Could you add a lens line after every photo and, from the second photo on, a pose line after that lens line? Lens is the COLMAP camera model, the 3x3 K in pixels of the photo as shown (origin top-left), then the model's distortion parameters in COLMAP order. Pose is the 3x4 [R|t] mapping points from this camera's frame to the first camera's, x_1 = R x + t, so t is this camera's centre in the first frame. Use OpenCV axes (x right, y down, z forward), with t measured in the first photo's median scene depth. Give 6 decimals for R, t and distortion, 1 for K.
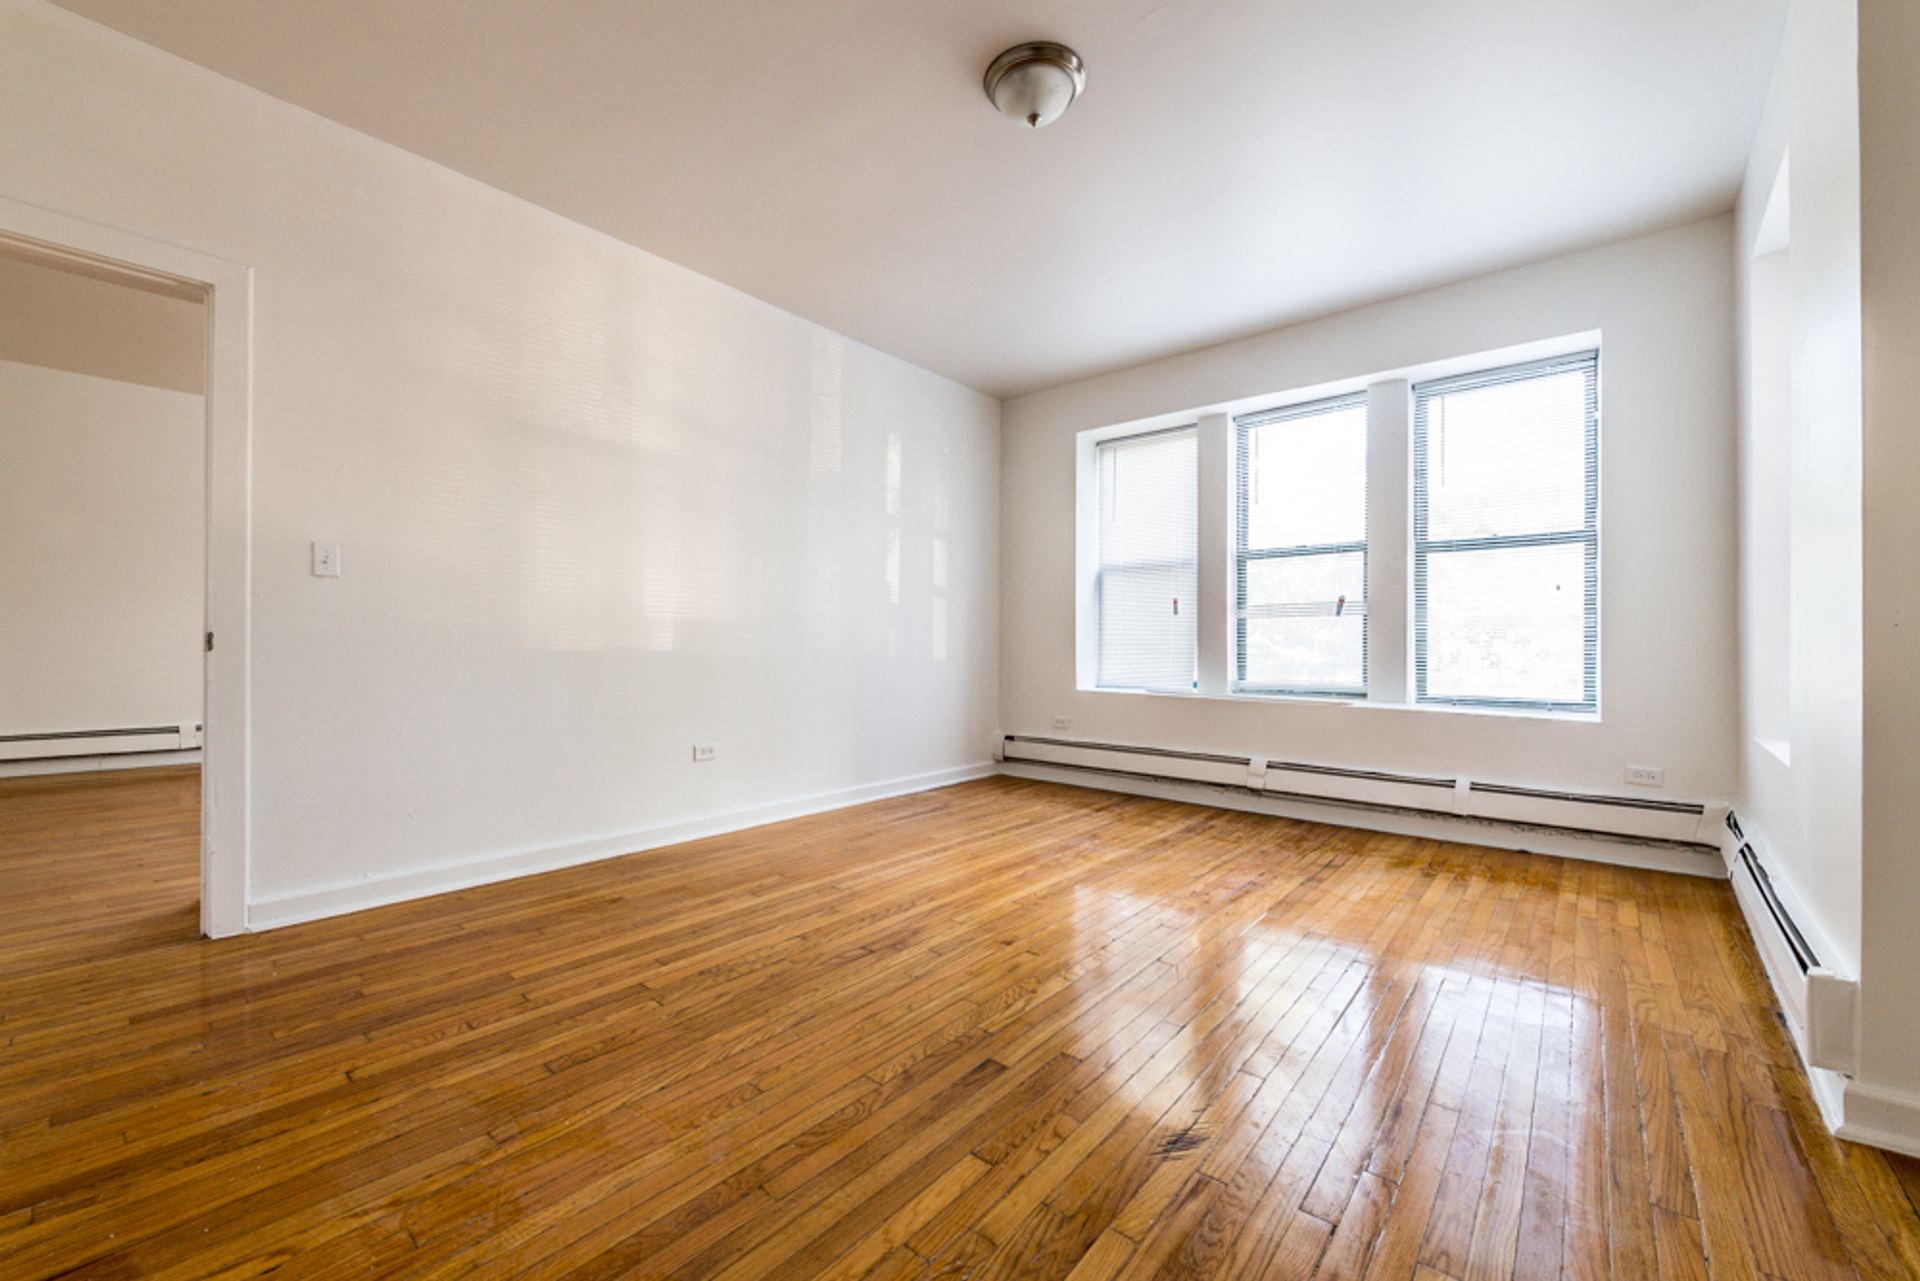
lens RADIAL K [[755.7, 0, 951.1], [0, 755.7, 644.0], [0, 0, 1]] dist [0.002382, -0.004718]
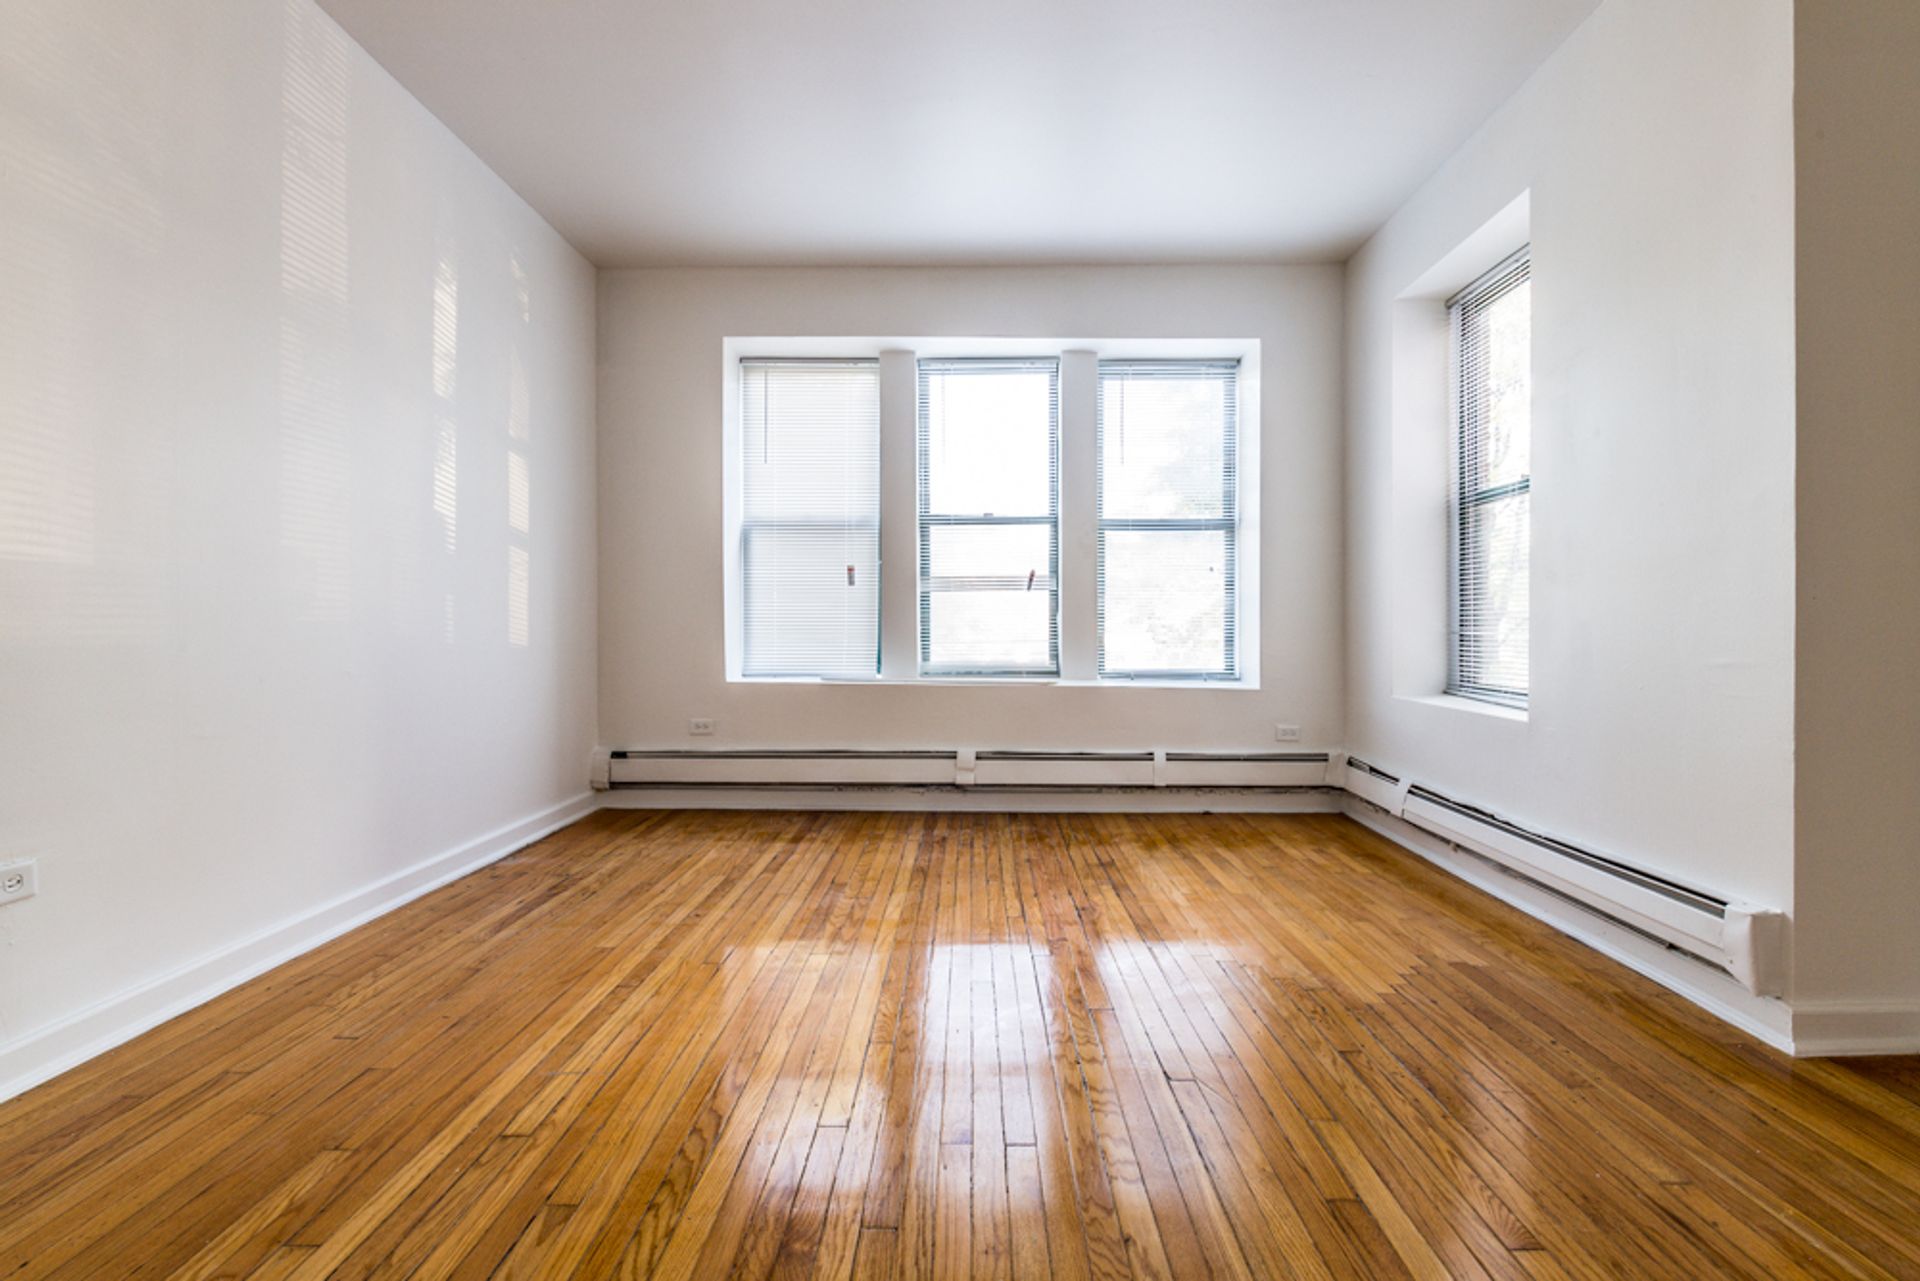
lens RADIAL K [[763.3, 0, 959.2], [0, 763.3, 630.9], [0, 0, 1]] dist [0.004253, -0.005279]
pose [[0.764995, -0.007686, 0.643991, -0.207198], [0.001335, 0.999946, 0.010348, 0.003931], [-0.644035, -0.007056, 0.764963, 0.393232]]
